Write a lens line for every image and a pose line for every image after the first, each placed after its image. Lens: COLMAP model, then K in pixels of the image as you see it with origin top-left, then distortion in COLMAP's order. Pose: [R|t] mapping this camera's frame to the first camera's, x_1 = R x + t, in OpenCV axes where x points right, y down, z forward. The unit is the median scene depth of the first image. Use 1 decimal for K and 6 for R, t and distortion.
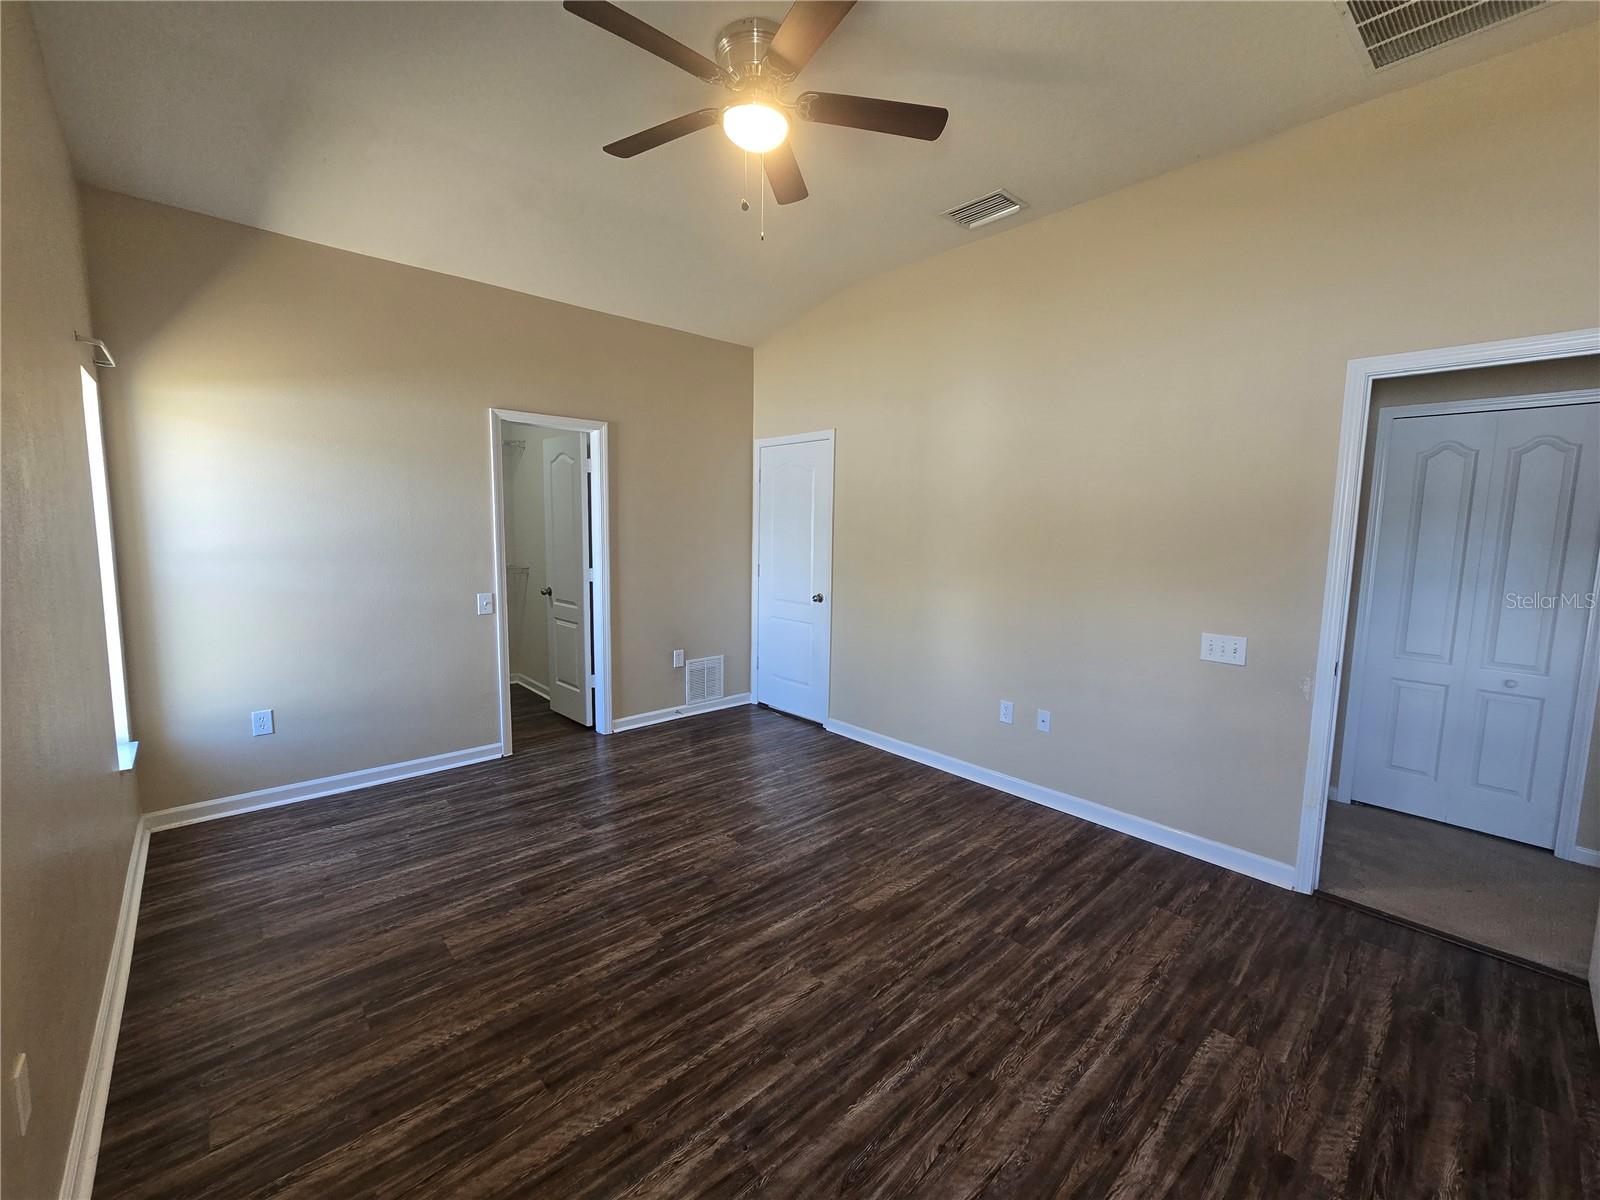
lens RADIAL K [[652.6, 0, 785.3], [0, 652.6, 596.8], [0, 0, 1]] dist [-0.001846, 0.000364]
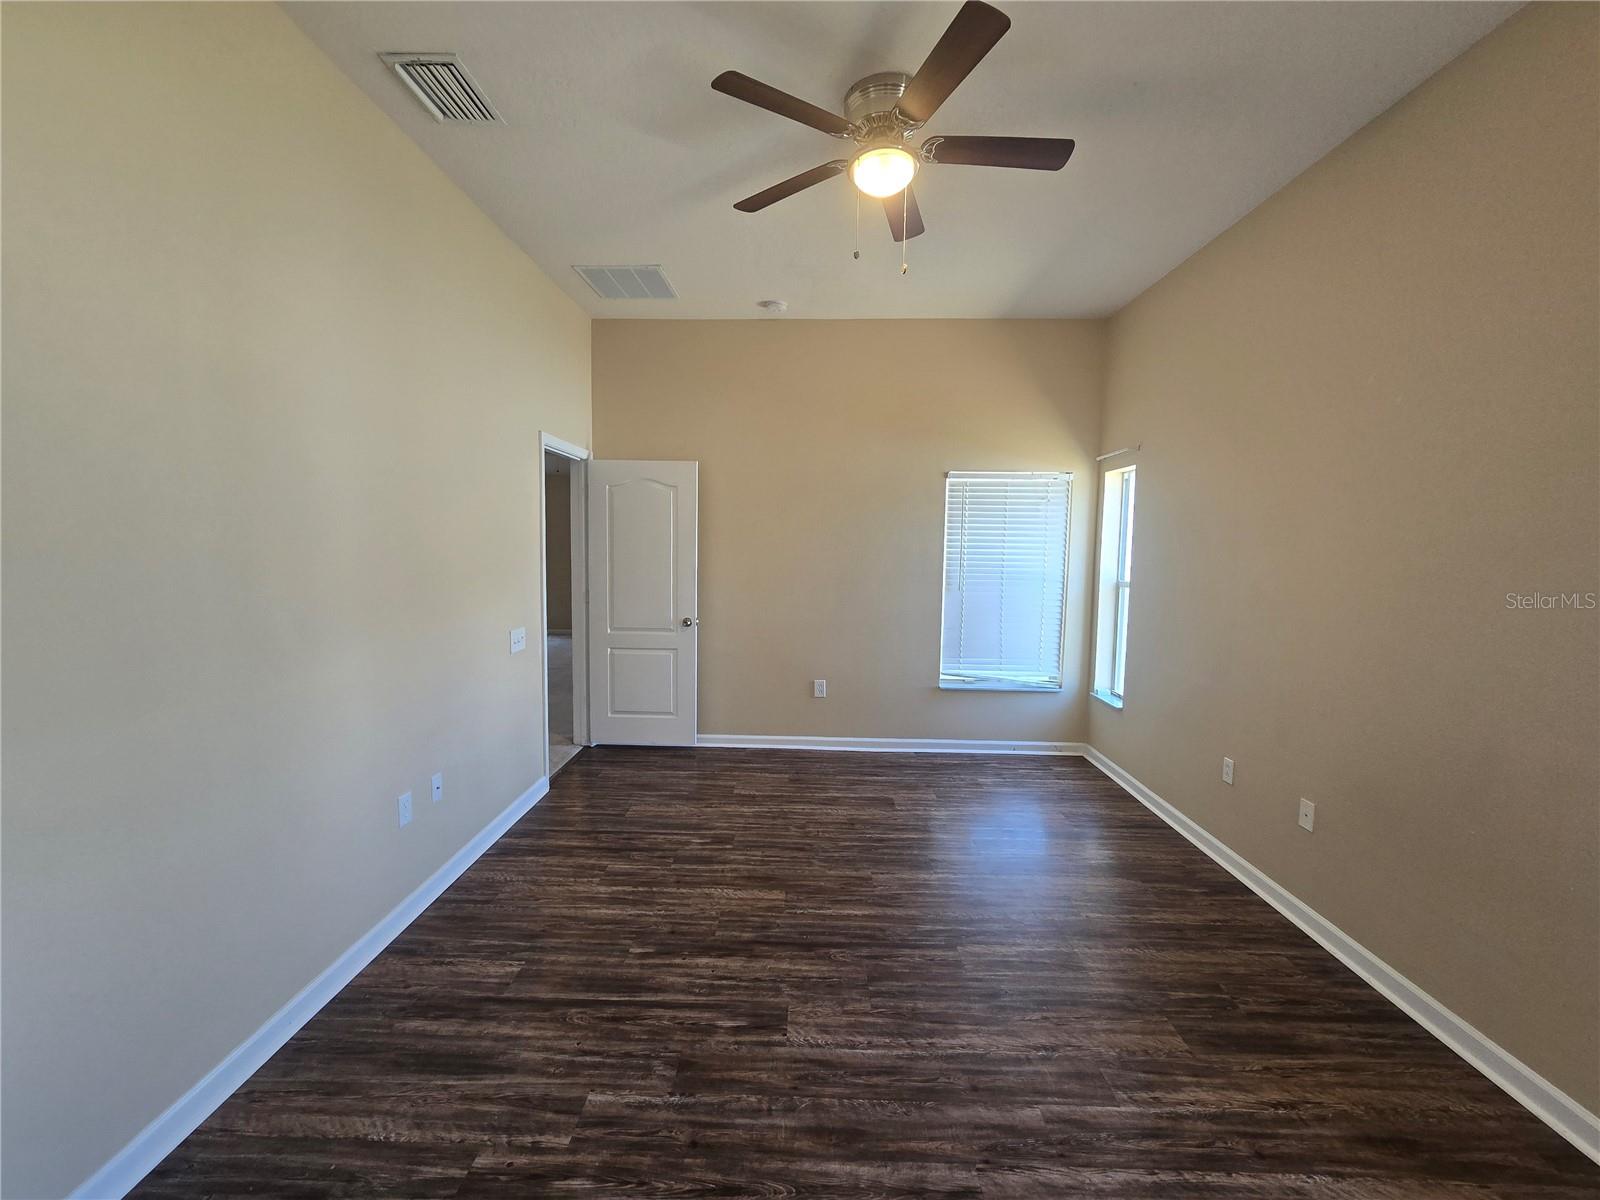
lens RADIAL K [[652.6, 0, 791.5], [0, 652.6, 603.0], [0, 0, 1]] dist [-0.001846, 0.000364]
pose [[-0.728595, -0.091449, 0.678812, -0.622860], [0.052028, 0.980795, 0.187976, -0.225334], [-0.682966, 0.172276, -0.709844, 1.736042]]
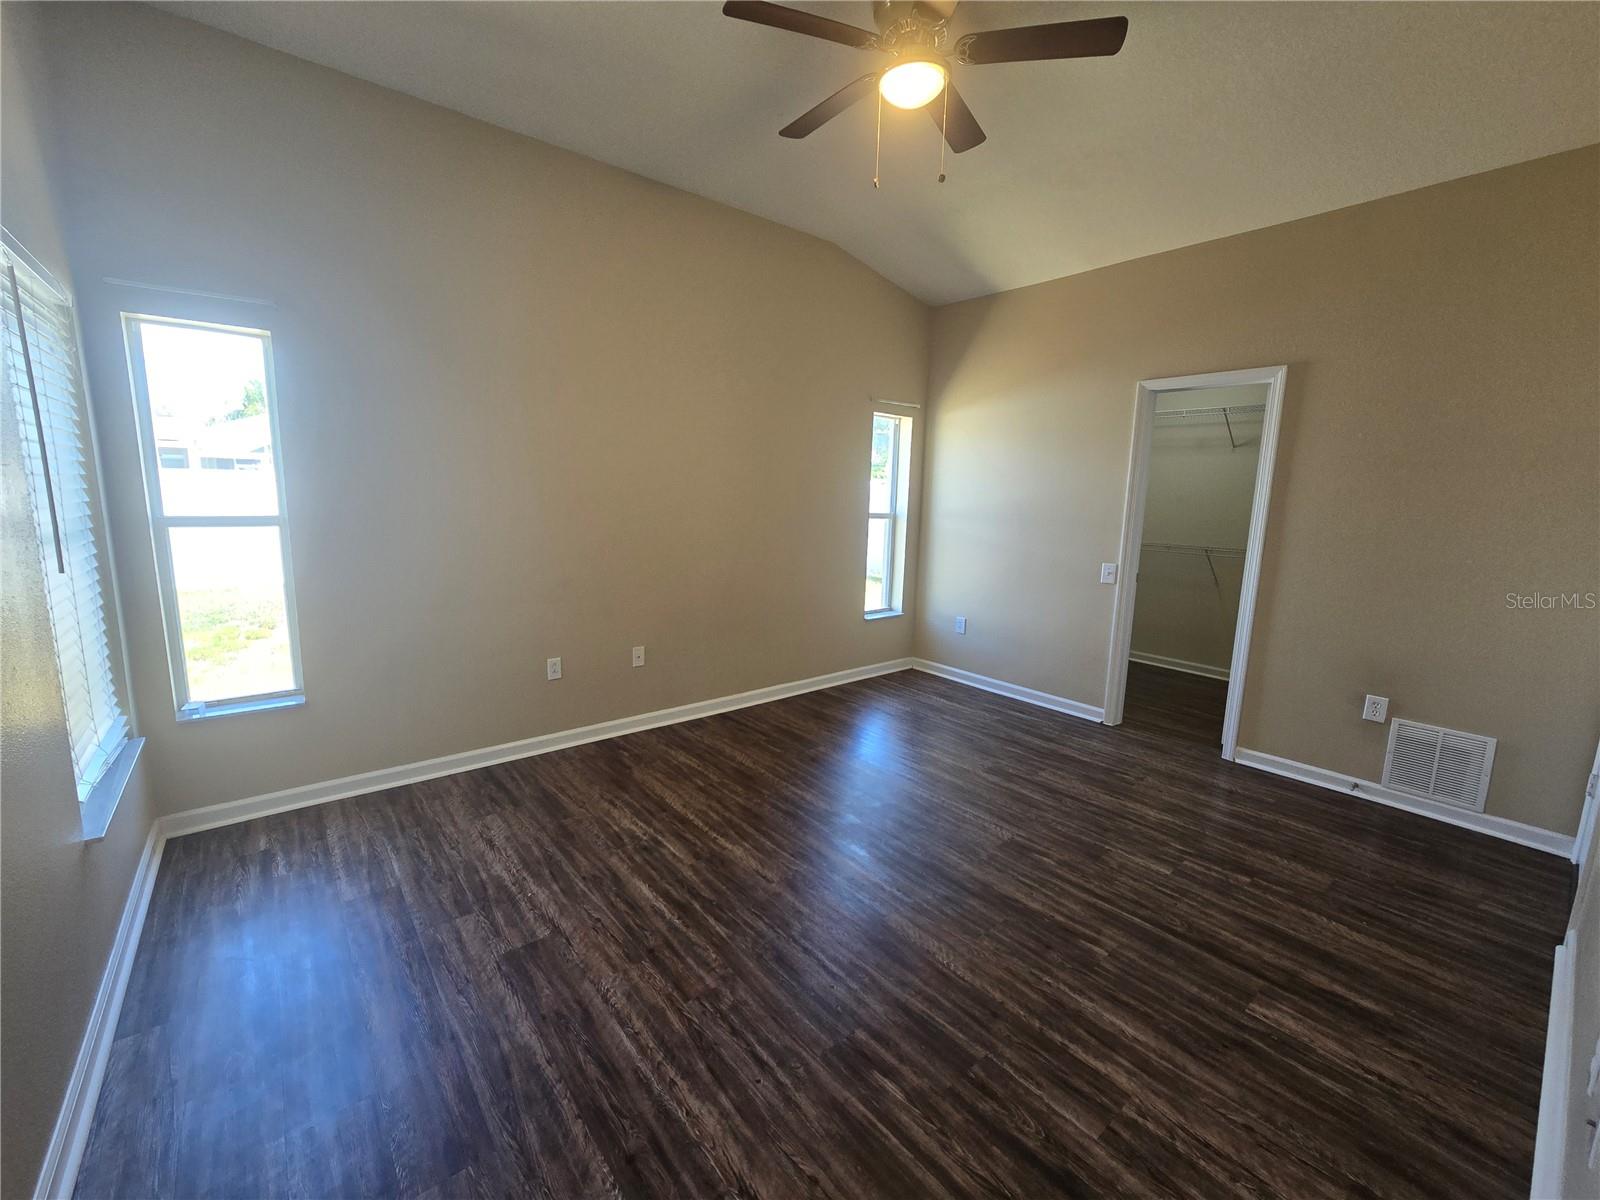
lens RADIAL K [[652.6, 0, 801.5], [0, 652.6, 597.0], [0, 0, 1]] dist [-0.001846, 0.000364]
pose [[-0.034241, 0.143895, -0.989000, 0.950500], [-0.136372, 0.979652, 0.147257, -0.062044], [0.990066, 0.139914, -0.013921, 0.852956]]
